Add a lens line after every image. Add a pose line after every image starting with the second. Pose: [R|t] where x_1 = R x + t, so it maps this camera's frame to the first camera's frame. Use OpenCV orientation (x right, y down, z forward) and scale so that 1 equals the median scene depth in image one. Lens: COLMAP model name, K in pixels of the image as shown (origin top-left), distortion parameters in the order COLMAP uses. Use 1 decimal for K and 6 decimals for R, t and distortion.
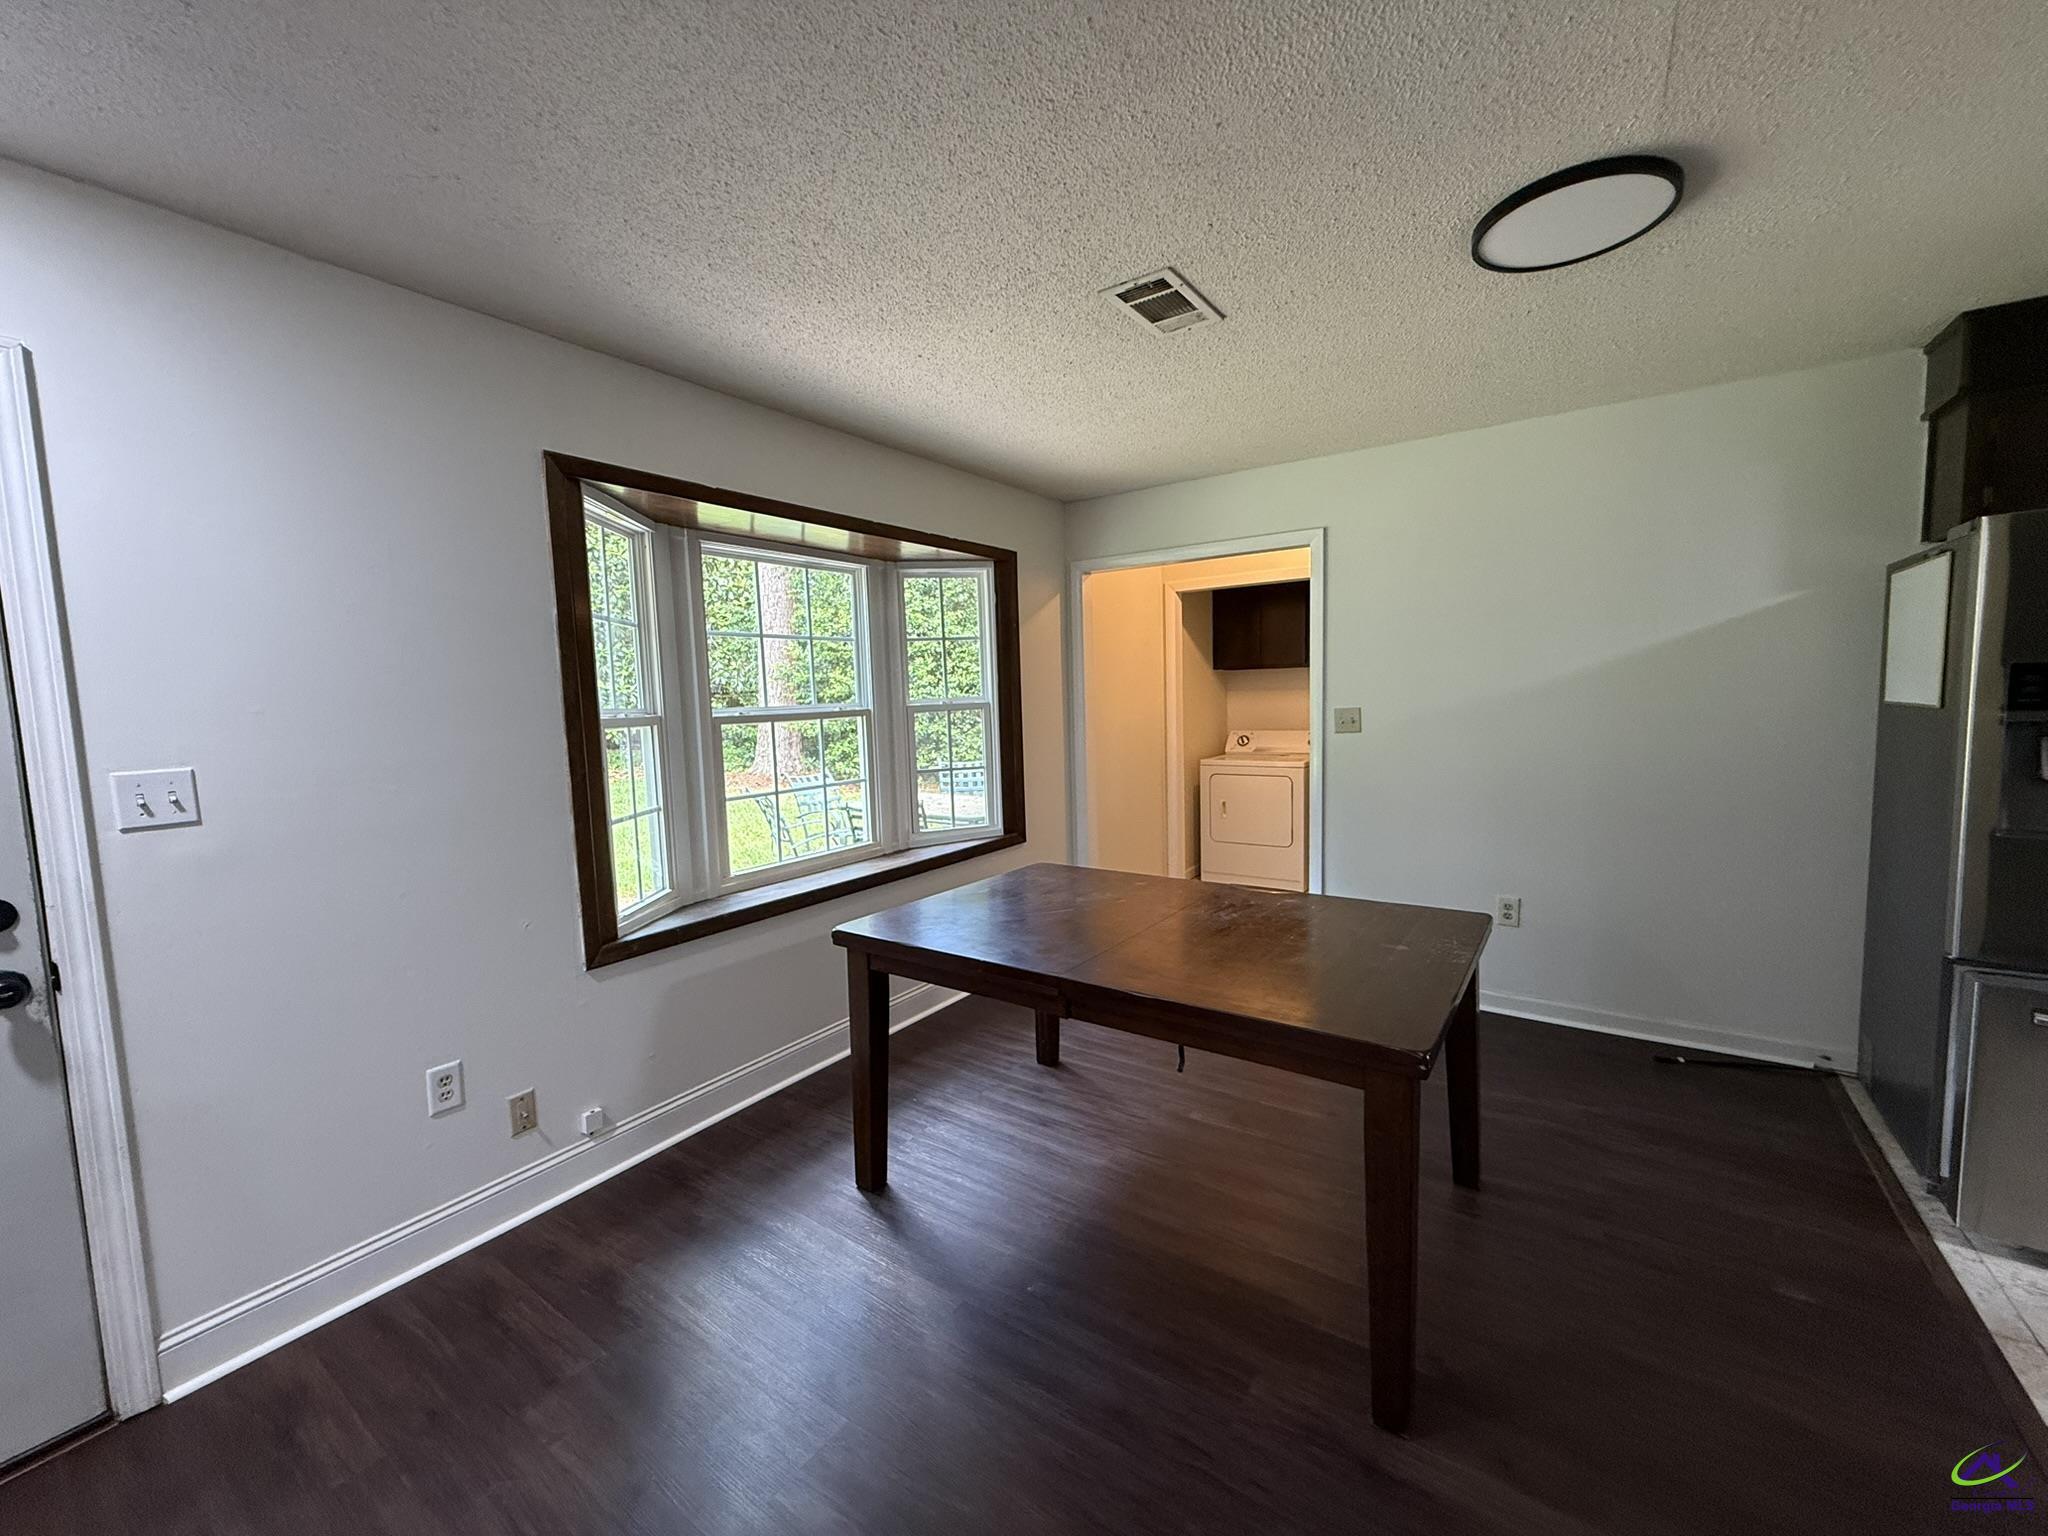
lens RADIAL K [[815.5, 0, 1016.3], [0, 815.5, 765.0], [0, 0, 1]] dist [-0.001385, -0.000026]
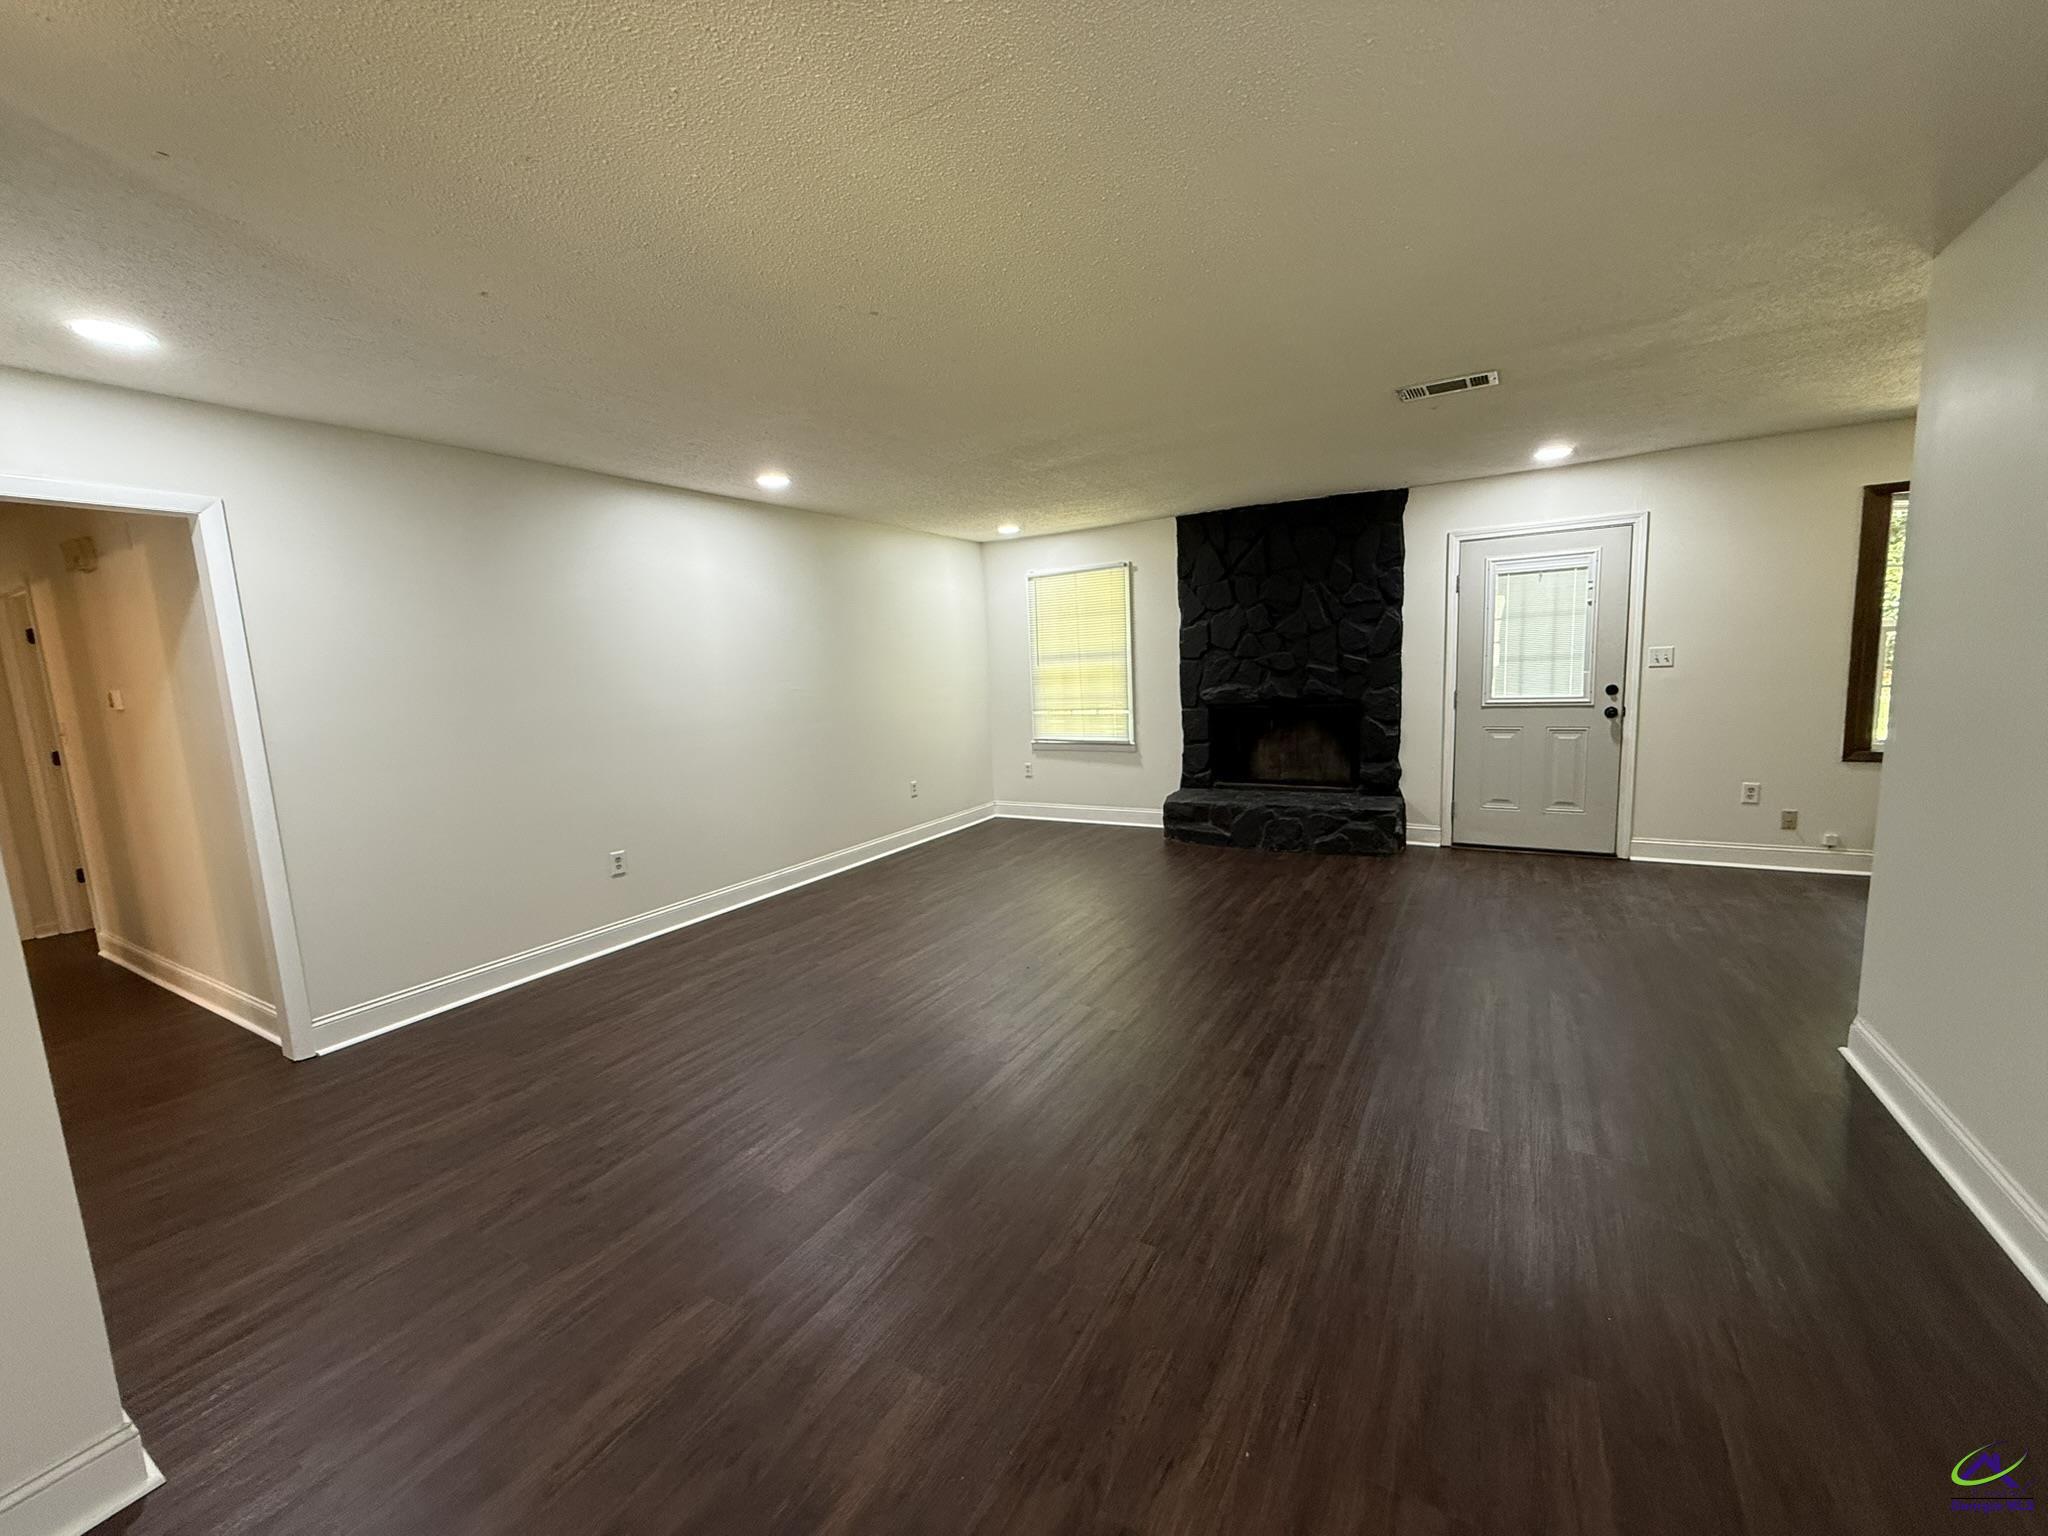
lens RADIAL K [[815.5, 0, 1020.8], [0, 815.5, 767.4], [0, 0, 1]] dist [-0.001385, -0.000026]
pose [[0.084627, 0.159390, -0.983582, 1.621834], [-0.042190, 0.986811, 0.156283, 0.071067], [0.995519, 0.028272, 0.090236, -1.478766]]
